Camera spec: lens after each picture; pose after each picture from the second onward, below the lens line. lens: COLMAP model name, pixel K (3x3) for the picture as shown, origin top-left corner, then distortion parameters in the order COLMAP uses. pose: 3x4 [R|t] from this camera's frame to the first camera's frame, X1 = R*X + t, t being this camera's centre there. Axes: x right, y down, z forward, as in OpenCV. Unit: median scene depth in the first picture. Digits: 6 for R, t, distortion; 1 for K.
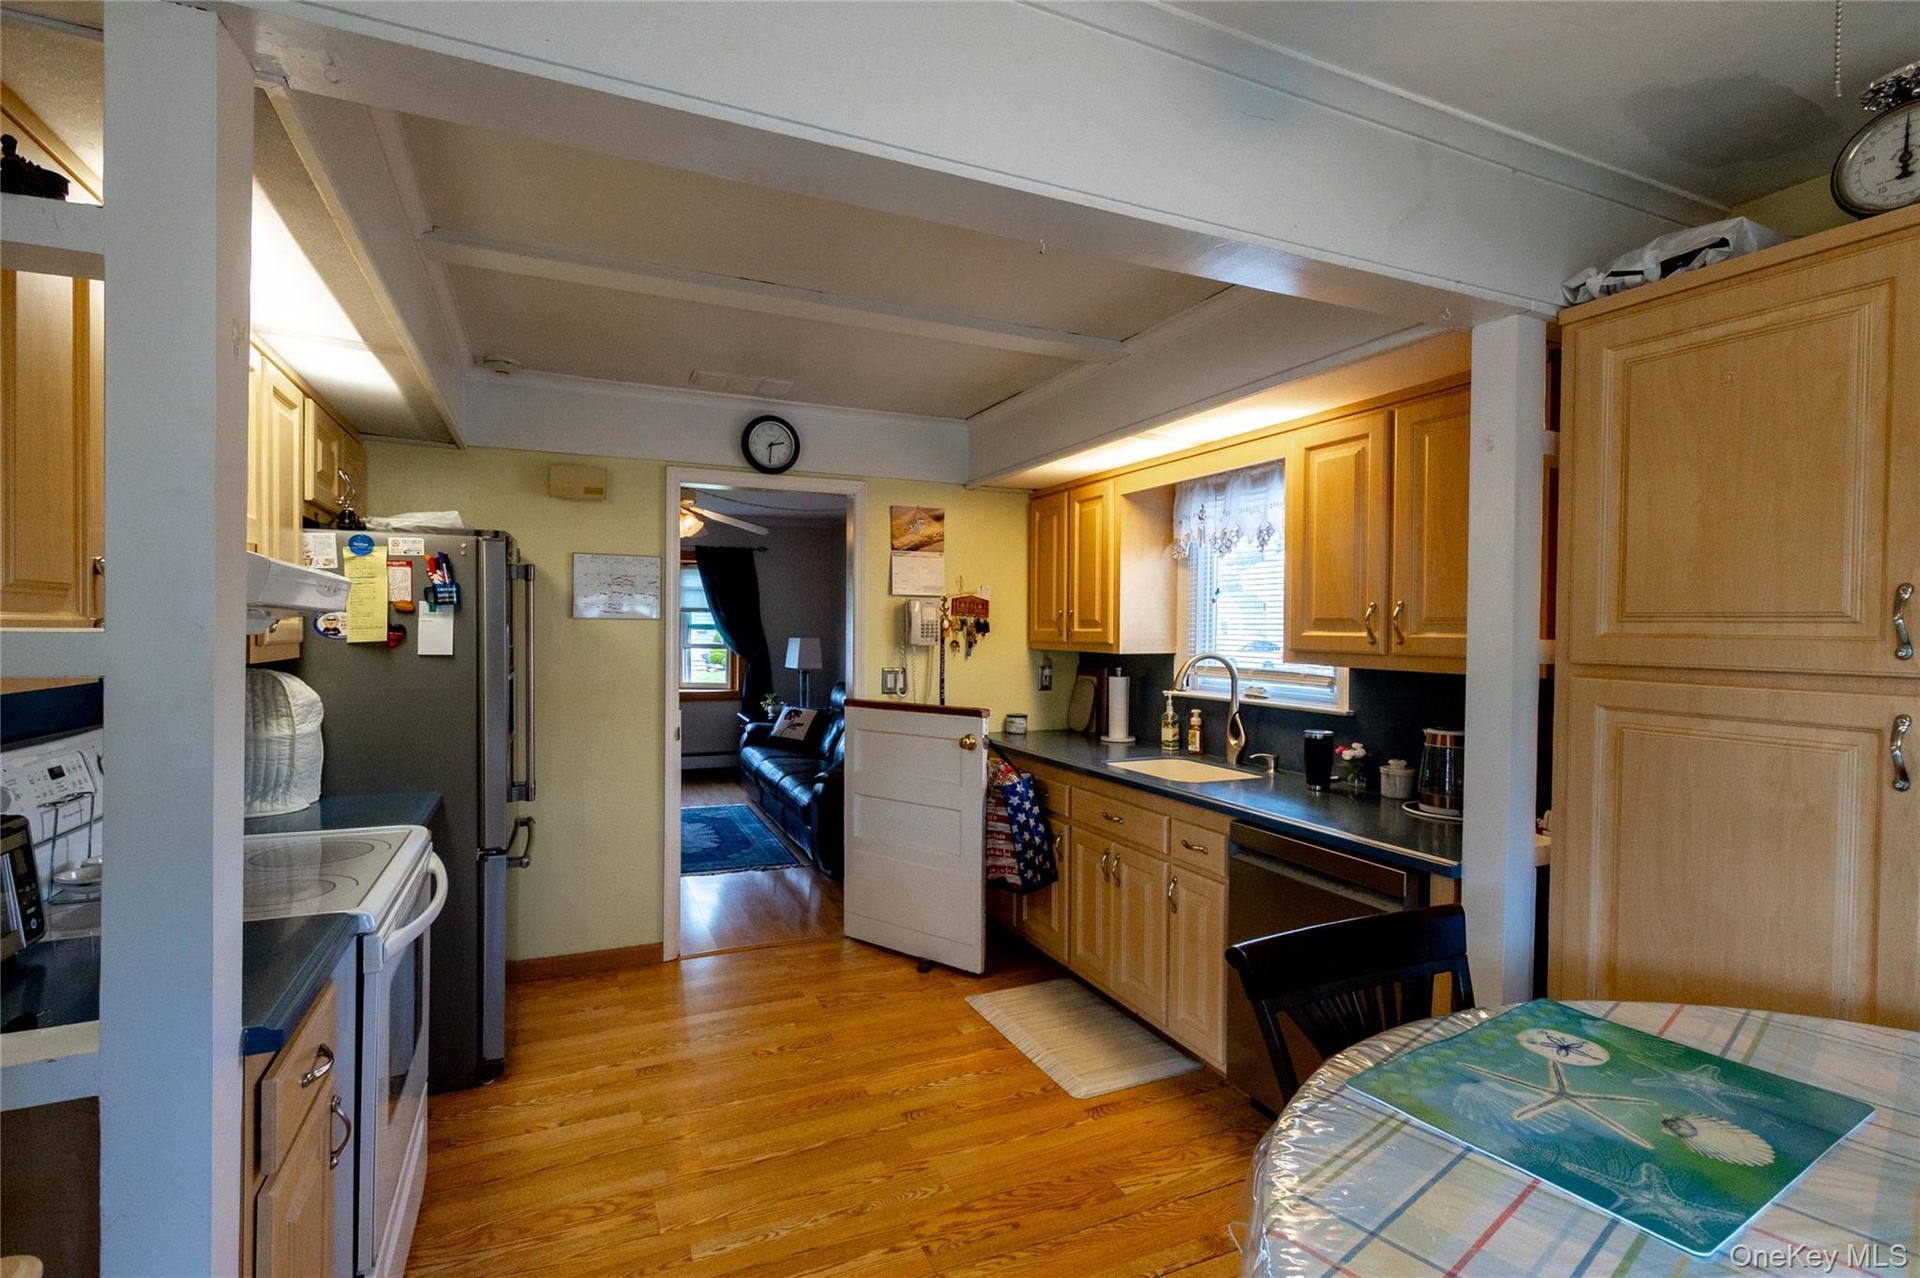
lens RADIAL K [[880.4, 0, 960.0], [0, 880.4, 639.0], [0, 0, 1]] dist [-0.000398, 0.000114]
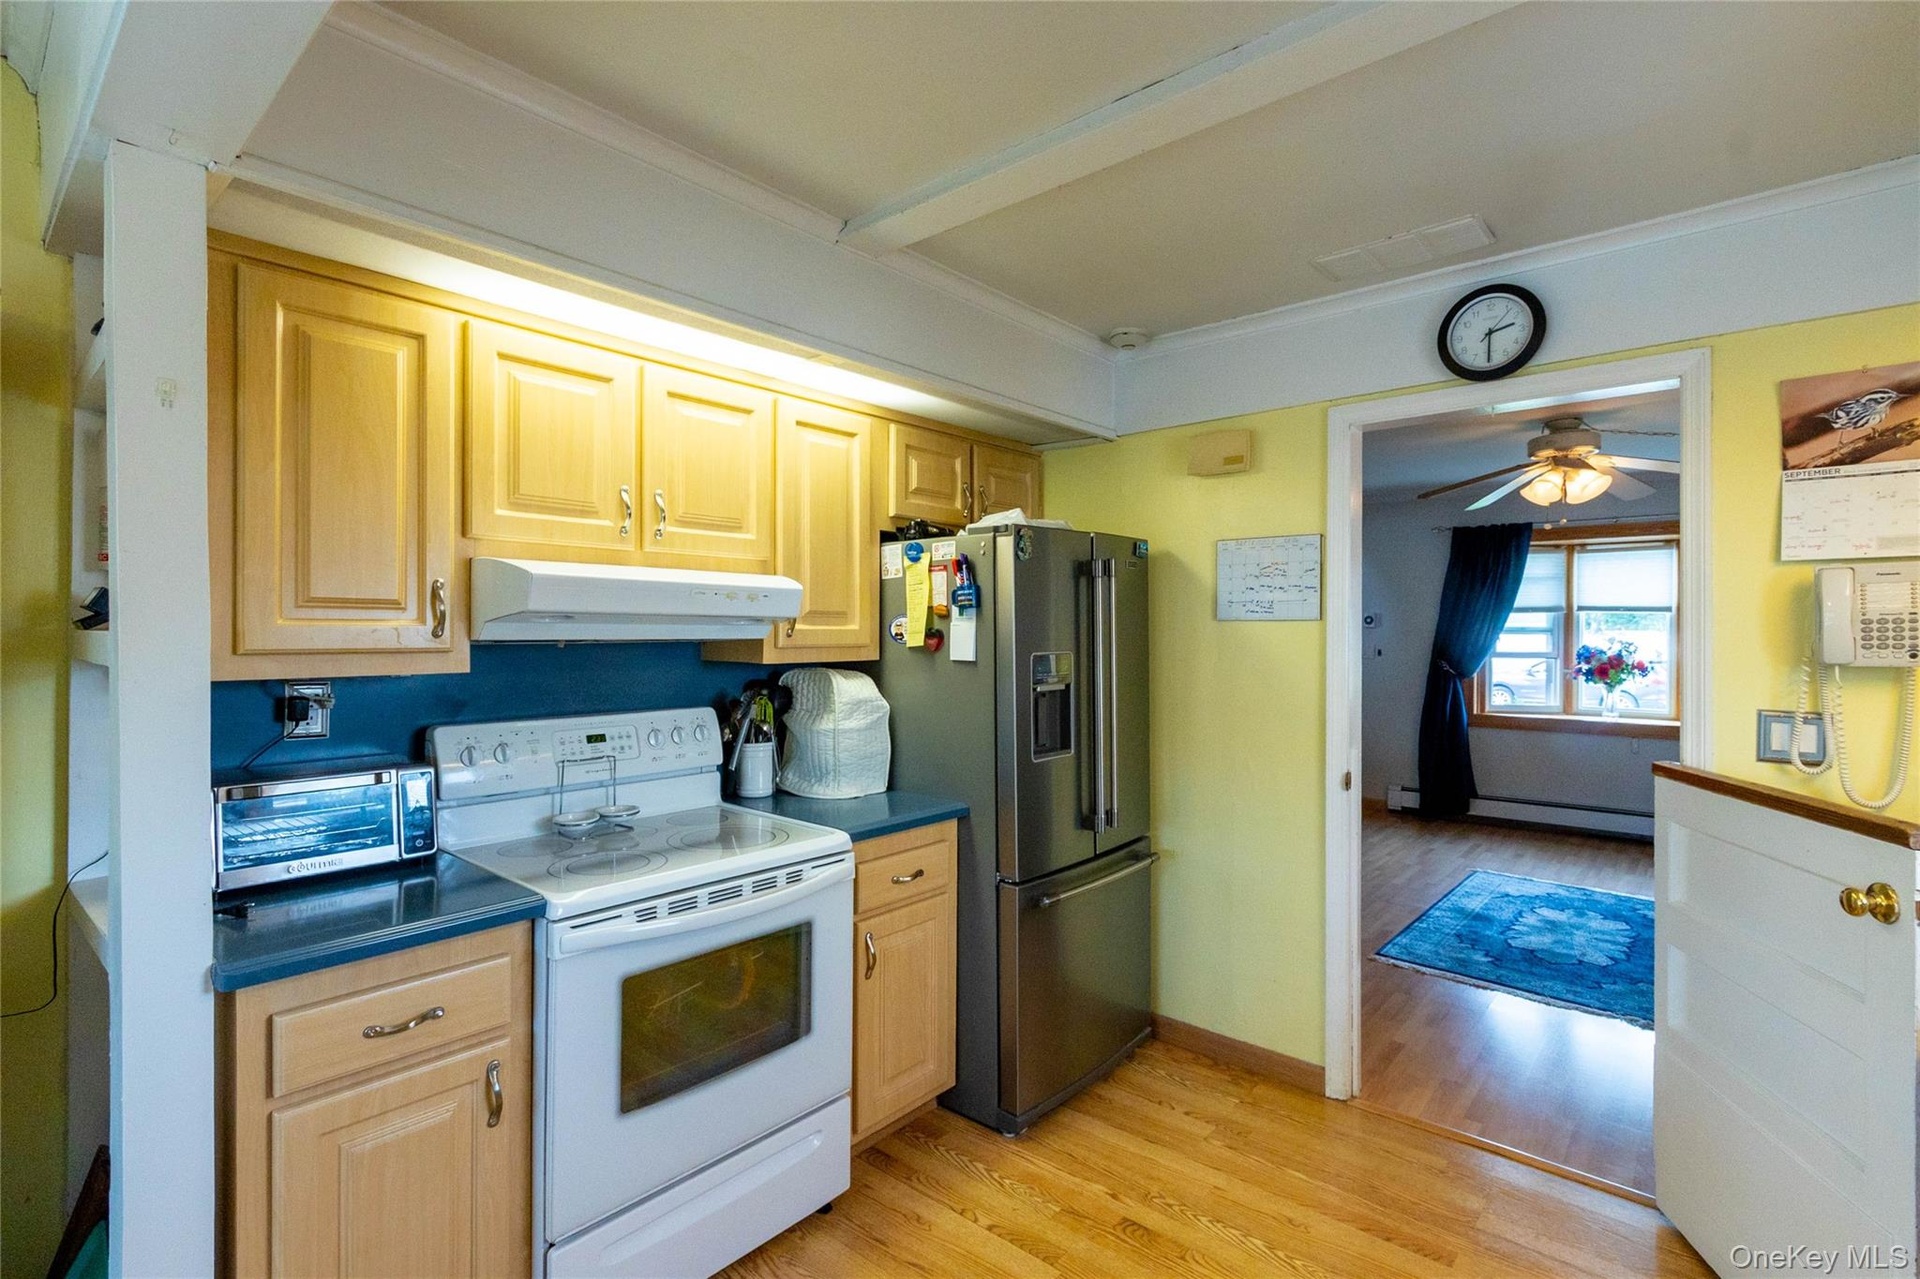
lens RADIAL K [[899.0, 0, 960.0], [0, 899.0, 639.5], [0, 0, 1]] dist [0.002131, 0.000222]
pose [[0.413583, -0.002497, -0.910463, 0.296387], [-0.009842, 0.999926, -0.007213, 0.002238], [0.910413, 0.011944, 0.413527, 0.588242]]
